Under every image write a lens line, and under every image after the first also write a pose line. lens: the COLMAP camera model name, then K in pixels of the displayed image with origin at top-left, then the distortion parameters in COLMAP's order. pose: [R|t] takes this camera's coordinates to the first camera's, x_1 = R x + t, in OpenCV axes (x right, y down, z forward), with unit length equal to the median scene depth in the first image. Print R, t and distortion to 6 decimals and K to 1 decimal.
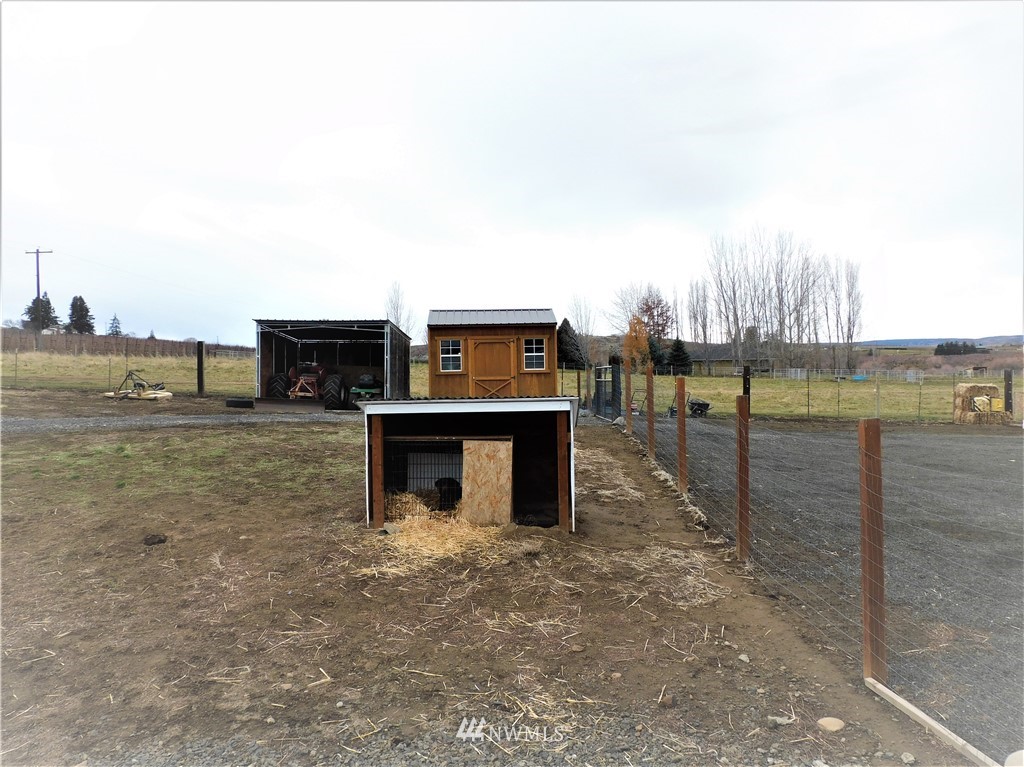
lens RADIAL K [[732.1, 0, 511.3], [0, 732.1, 382.0], [0, 0, 1]] dist [-0.001246, -0.000358]
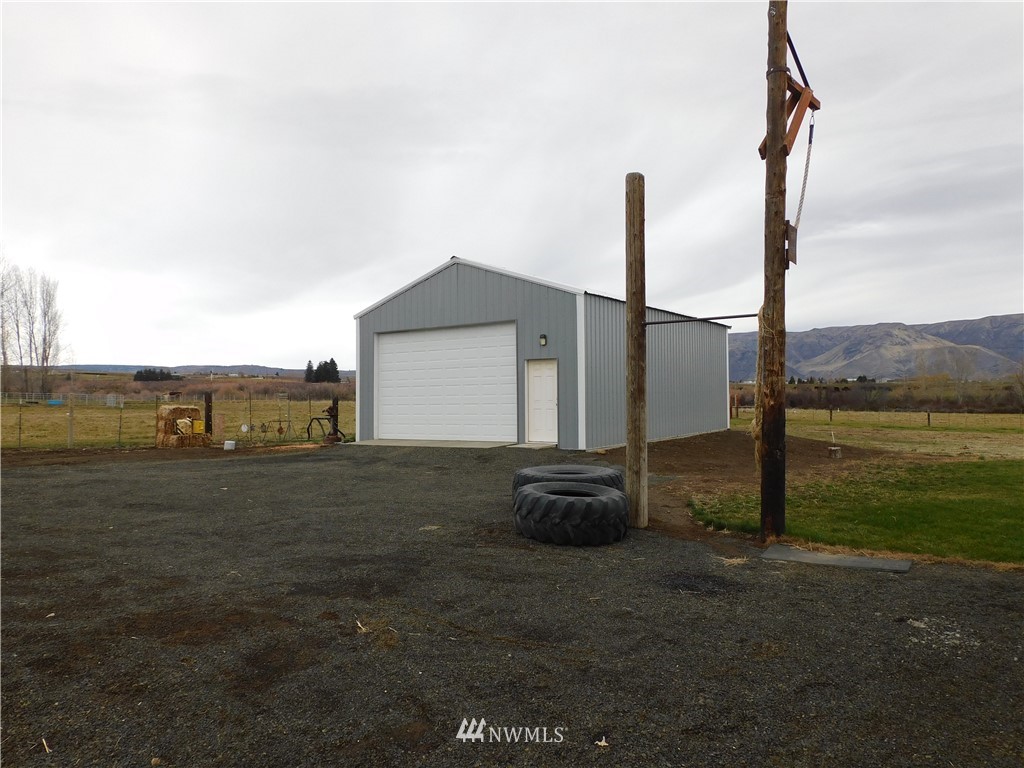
lens RADIAL K [[732.1, 0, 512.9], [0, 732.1, 388.0], [0, 0, 1]] dist [-0.001246, -0.000358]
pose [[0.538582, 0.015600, 0.842429, 0.056542], [0.006560, 0.999721, -0.022707, 0.003682], [-0.842547, 0.017756, 0.538329, 0.102712]]
